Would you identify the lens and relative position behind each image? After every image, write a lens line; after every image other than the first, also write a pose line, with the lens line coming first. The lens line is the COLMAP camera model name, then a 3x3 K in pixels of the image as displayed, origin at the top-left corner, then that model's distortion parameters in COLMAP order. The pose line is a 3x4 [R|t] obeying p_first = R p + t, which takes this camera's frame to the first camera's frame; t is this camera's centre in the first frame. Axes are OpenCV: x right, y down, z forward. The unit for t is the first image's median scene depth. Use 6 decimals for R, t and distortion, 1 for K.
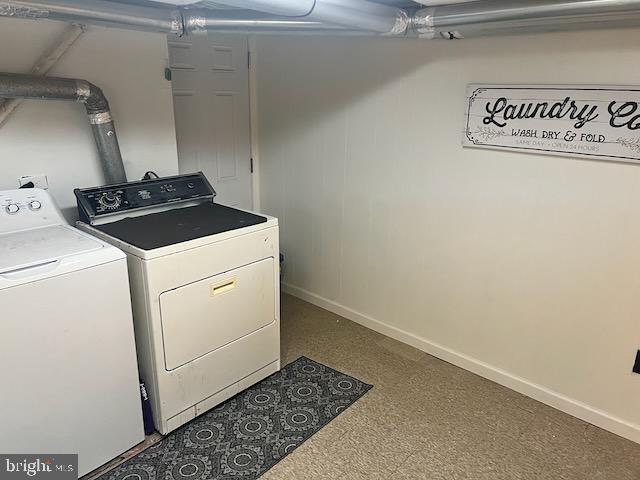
lens RADIAL K [[484.5, 0, 320.1], [0, 484.5, 240.0], [0, 0, 1]] dist [0.009416, 0.004031]
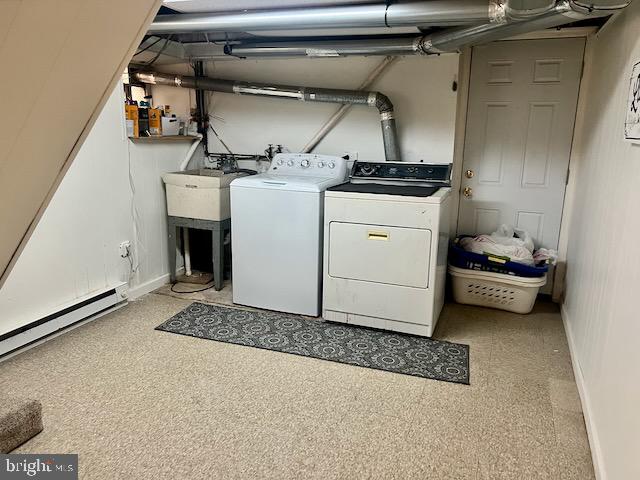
lens RADIAL K [[484.5, 0, 320.6], [0, 484.5, 240.5], [0, 0, 1]] dist [0.009416, 0.004031]
pose [[0.355811, 0.208795, -0.910935, 0.895497], [-0.291185, 0.950971, 0.104235, 0.014068], [0.888037, 0.228163, 0.399164, 0.307188]]
